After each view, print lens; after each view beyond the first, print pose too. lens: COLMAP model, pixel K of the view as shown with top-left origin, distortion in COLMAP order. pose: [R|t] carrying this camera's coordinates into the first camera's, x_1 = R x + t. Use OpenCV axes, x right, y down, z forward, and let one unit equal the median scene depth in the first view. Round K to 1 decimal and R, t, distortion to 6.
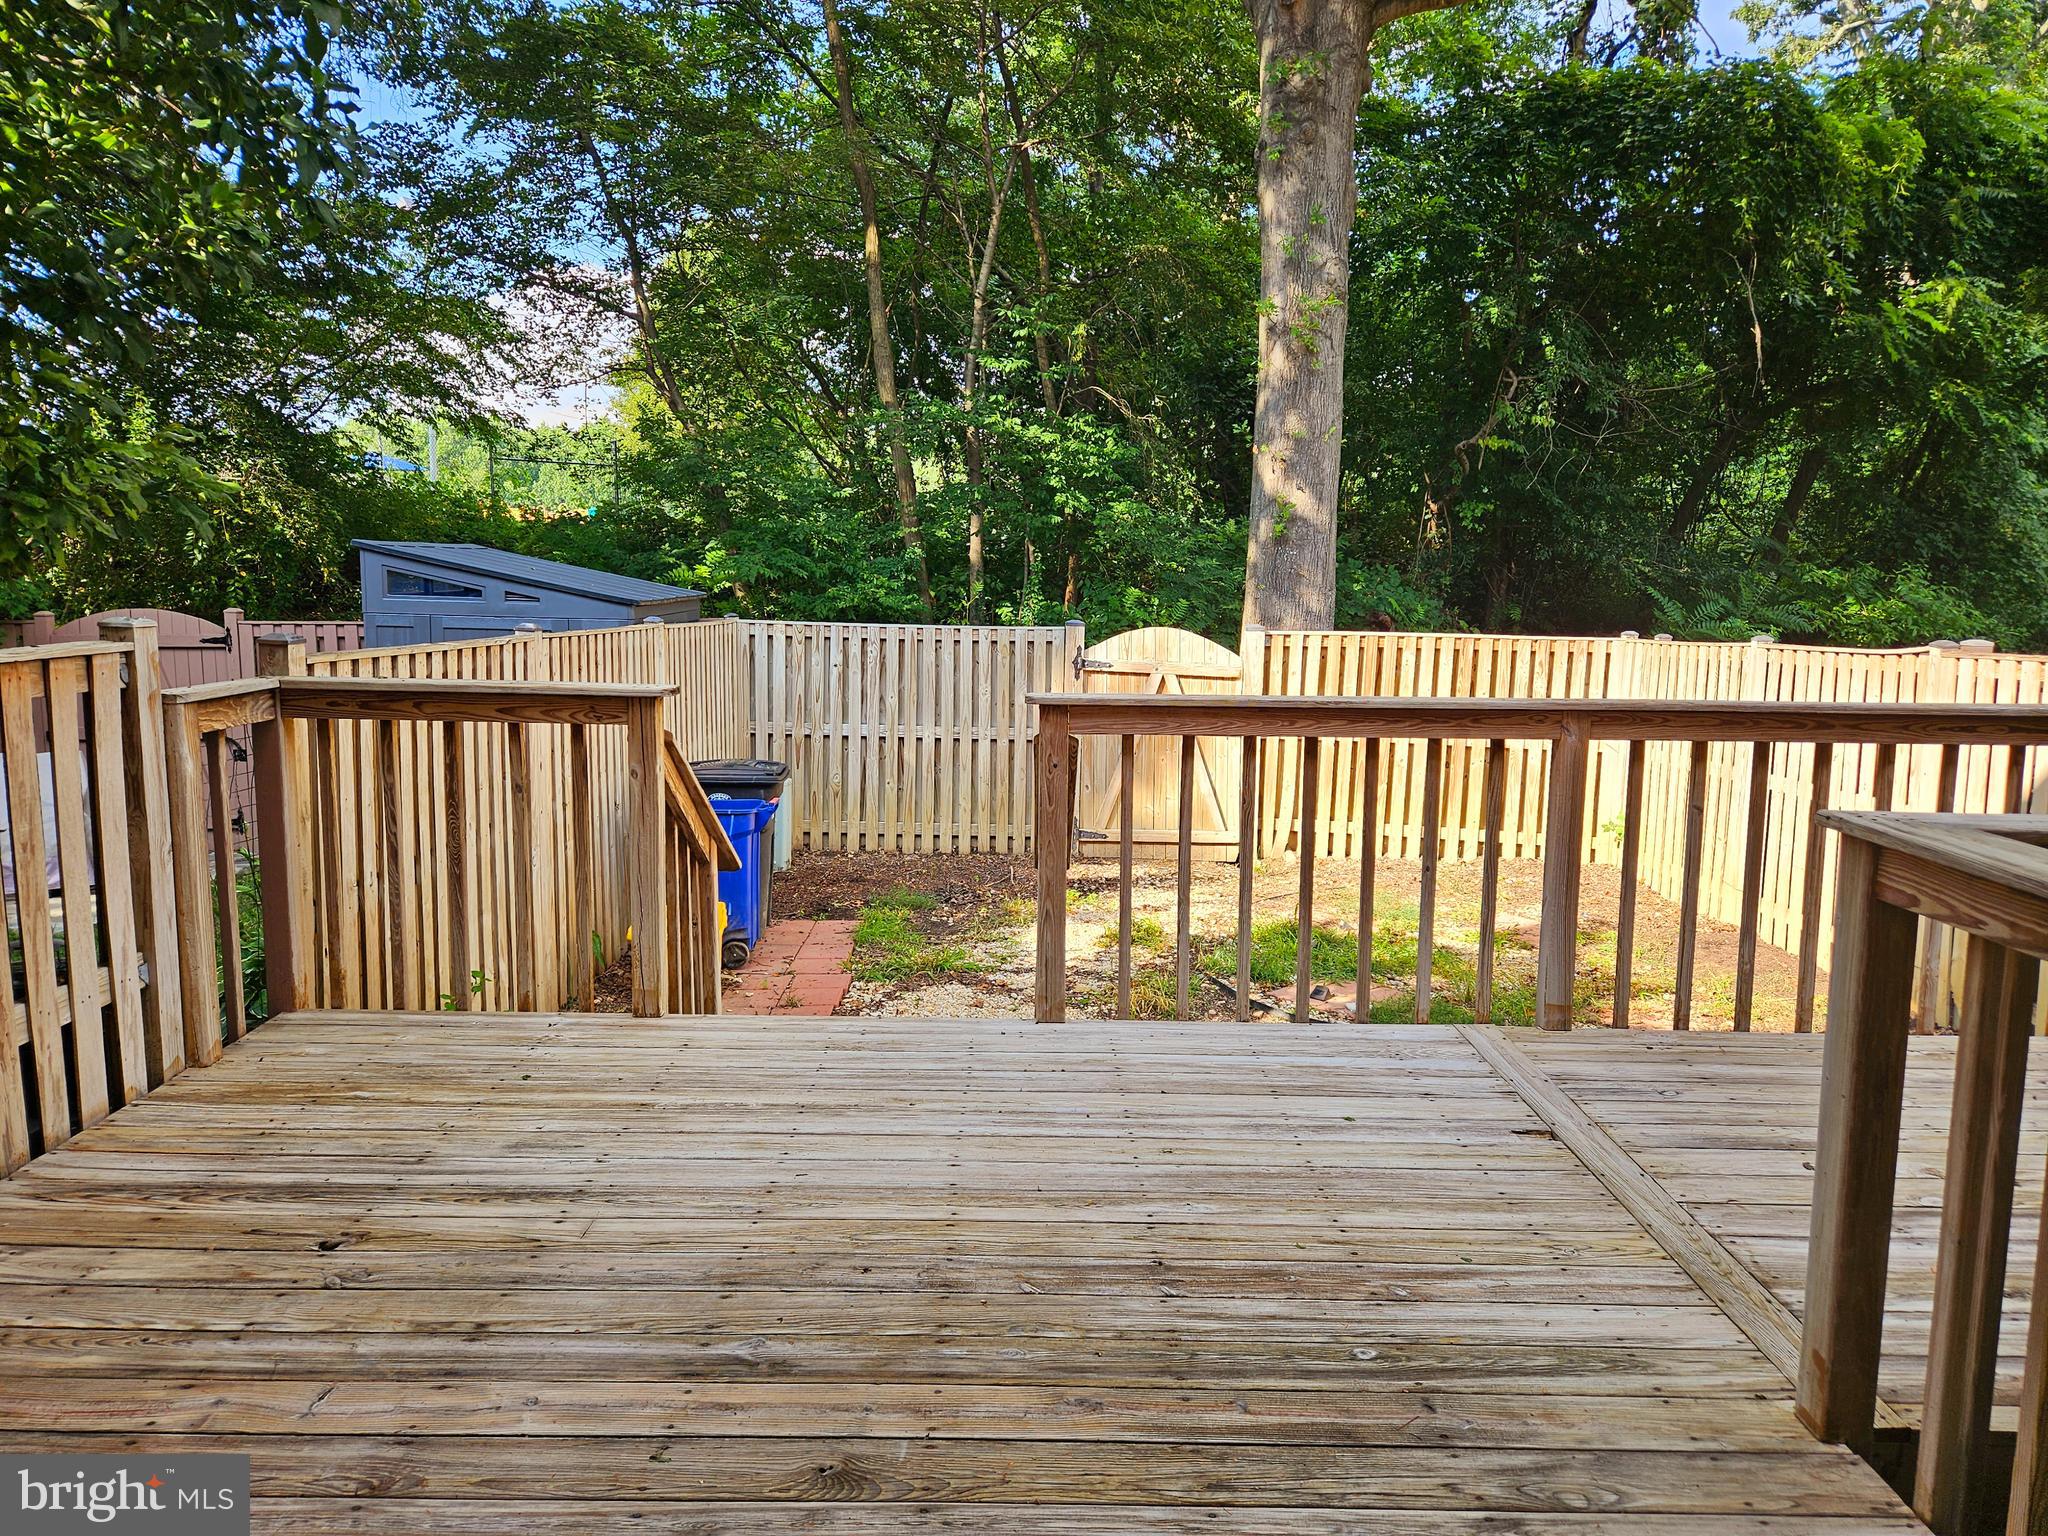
lens RADIAL K [[1380.3, 0, 1026.9], [0, 1380.3, 763.1], [0, 0, 1]] dist [0.097797, -0.097621]
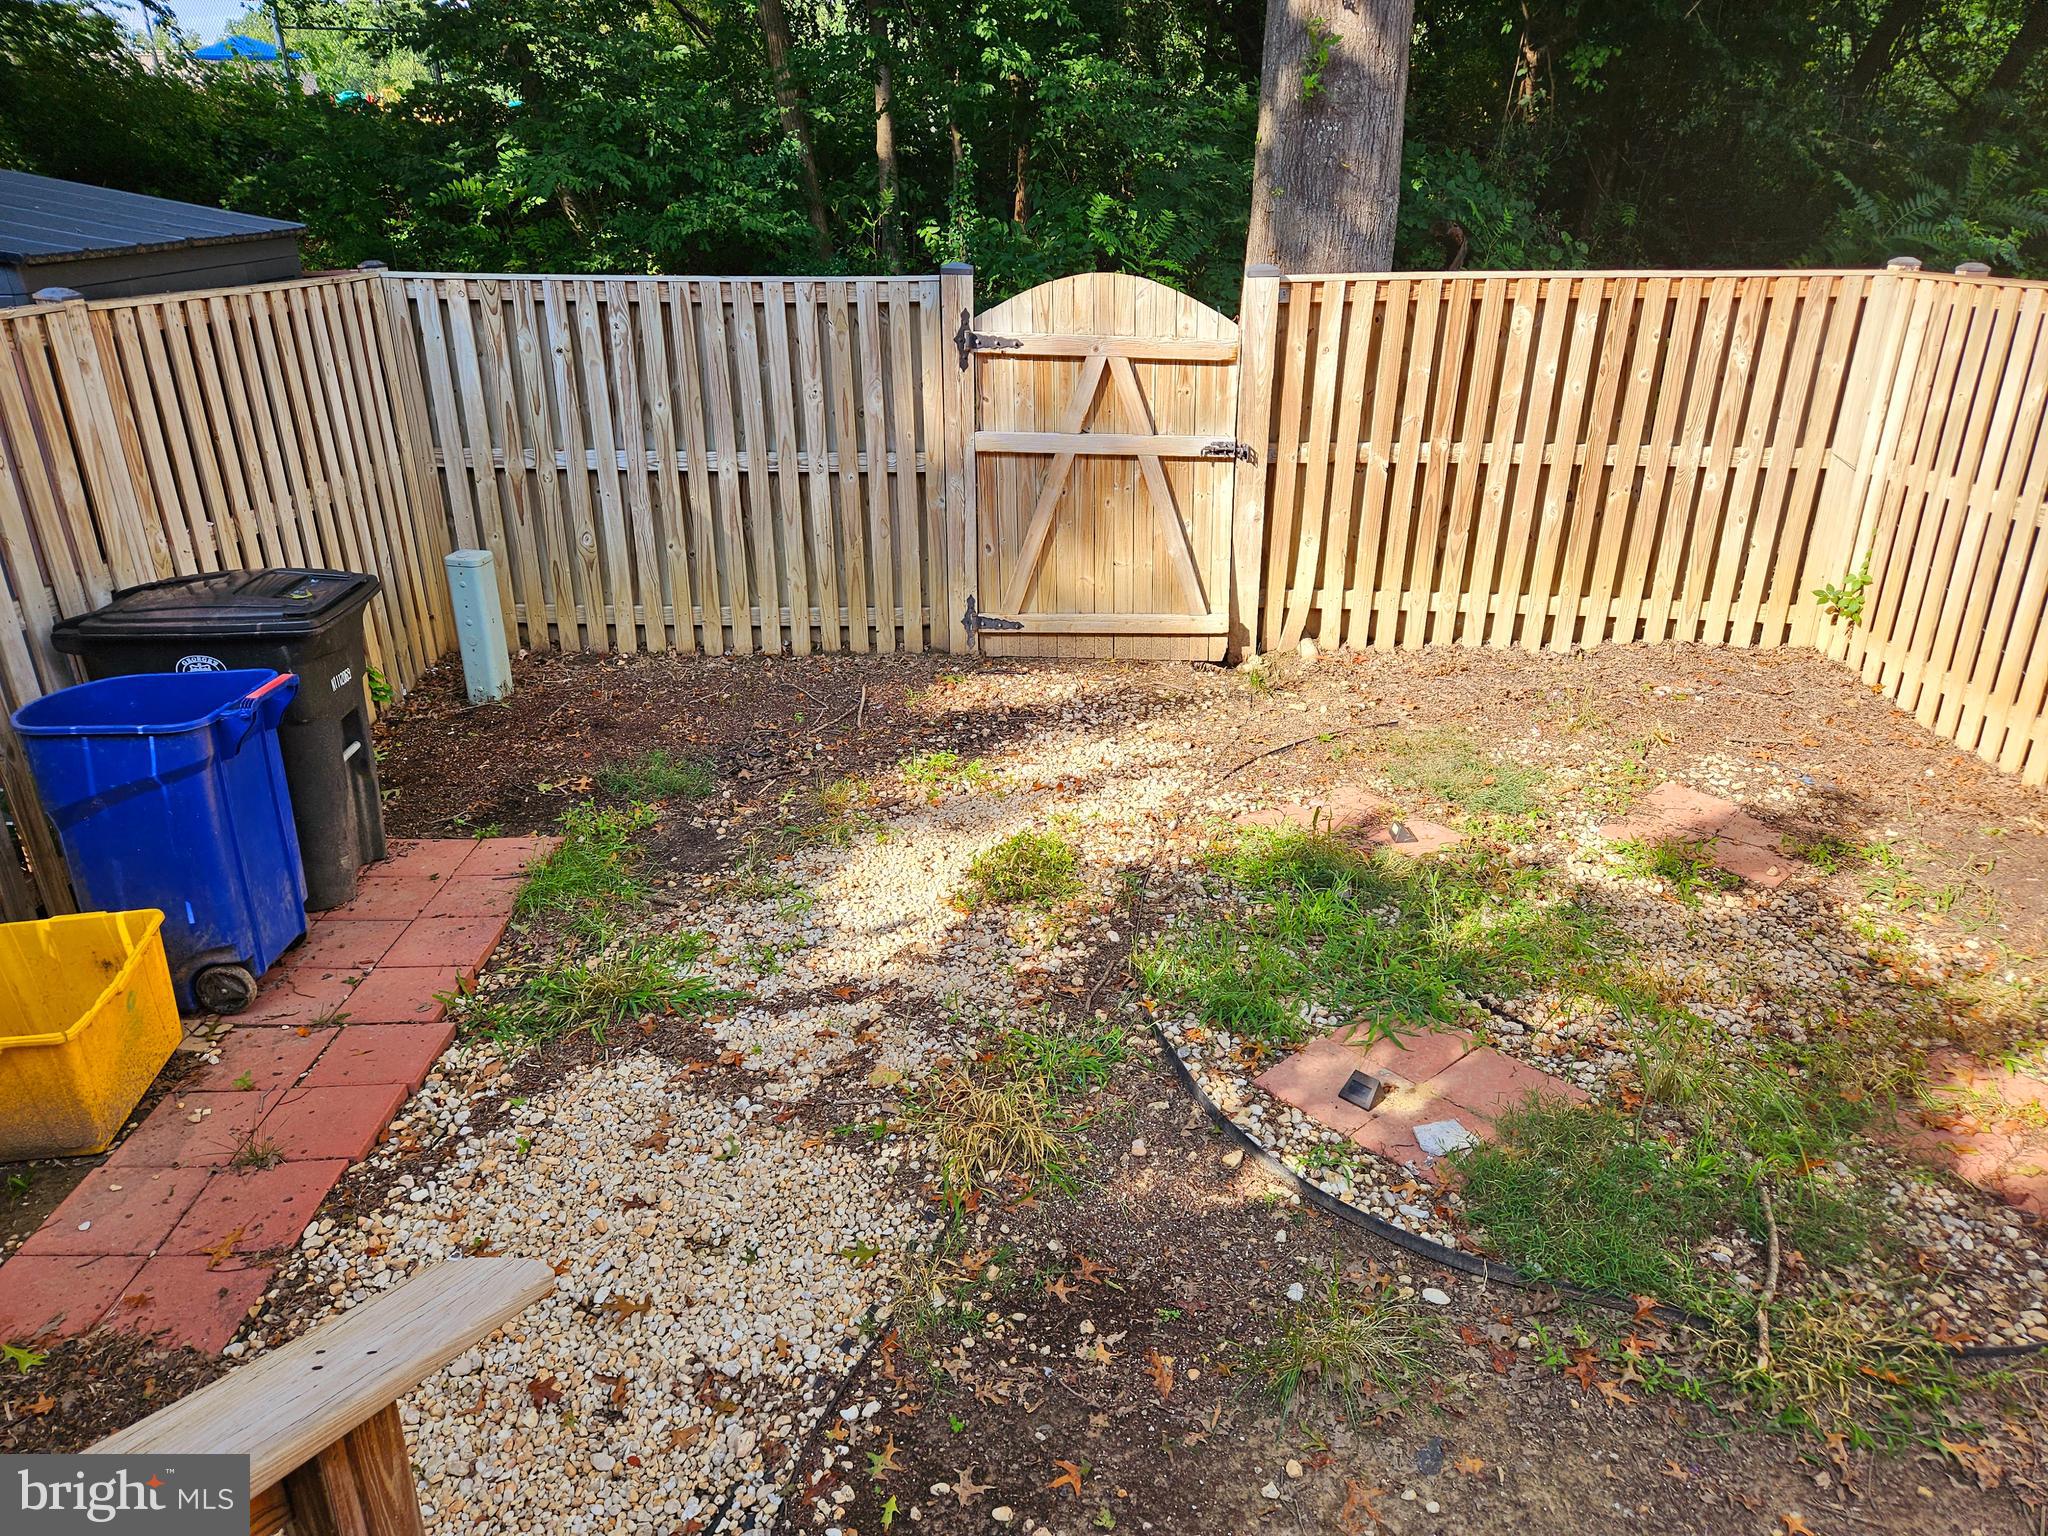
lens RADIAL K [[1380.3, 0, 1026.9], [0, 1380.3, 763.1], [0, 0, 1]] dist [0.097797, -0.097621]
pose [[0.999741, -0.019243, -0.012180, 0.067030], [0.021742, 0.965632, 0.259002, -0.050588], [0.006778, -0.259200, 0.965800, 0.368160]]
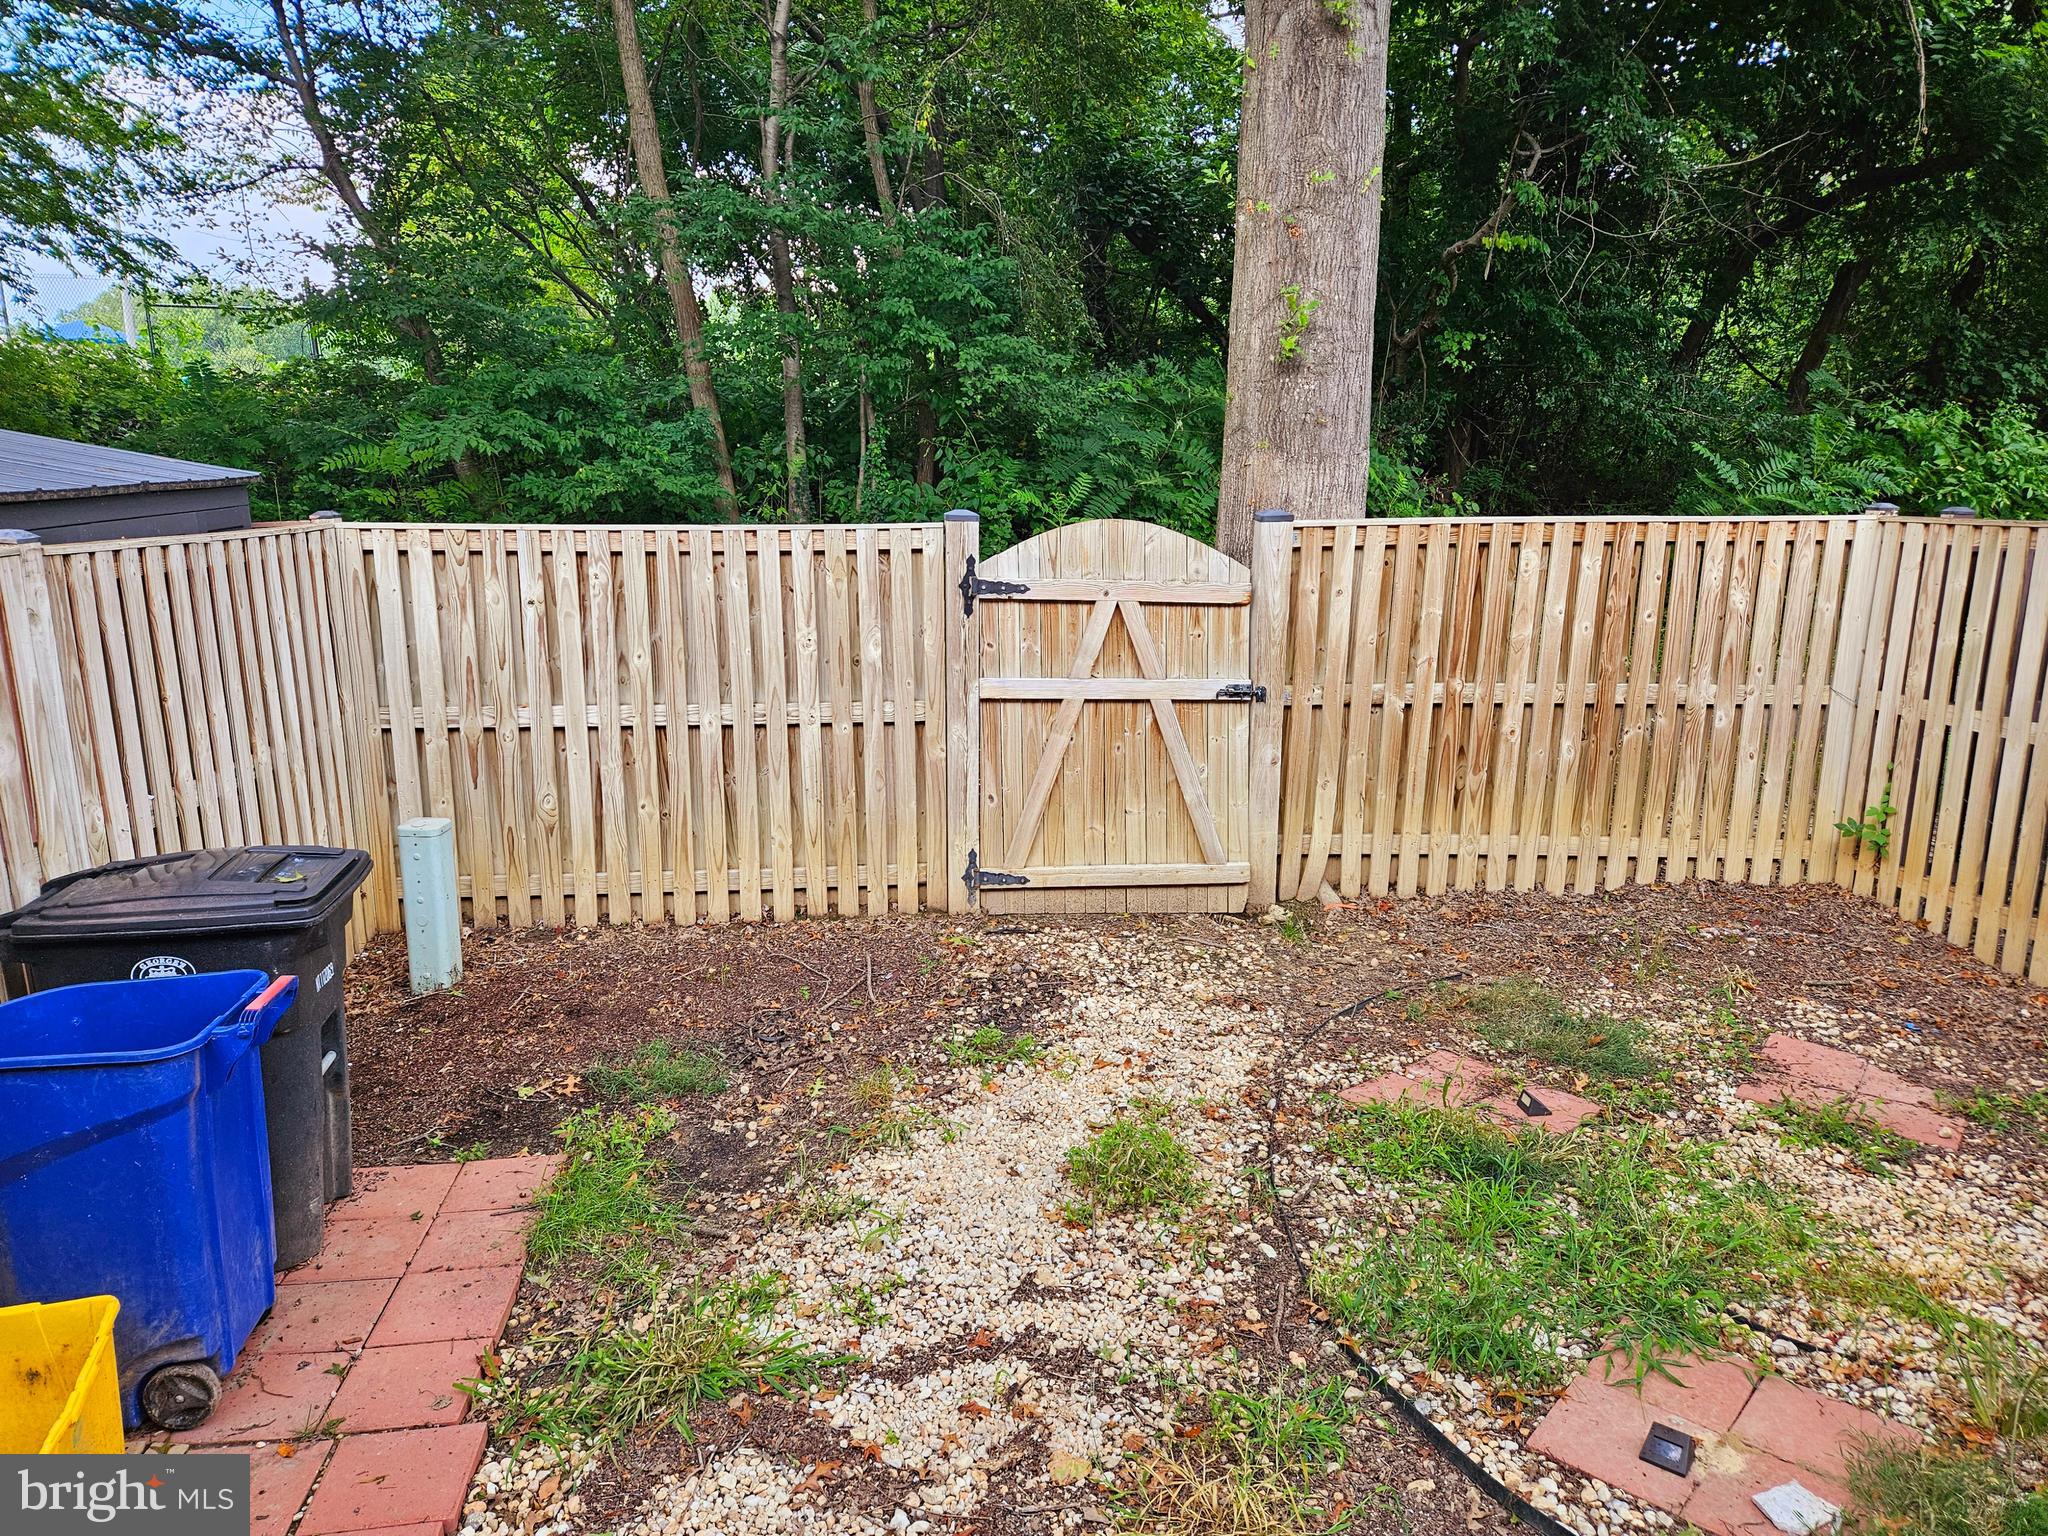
lens RADIAL K [[1381.2, 0, 1002.5], [0, 1381.2, 763.7], [0, 0, 1]] dist [0.082973, -0.074291]
pose [[0.994701, -0.042669, 0.093541, -0.005631], [0.034617, 0.995687, 0.086073, -0.047333], [-0.096810, -0.082379, 0.991888, 0.421387]]
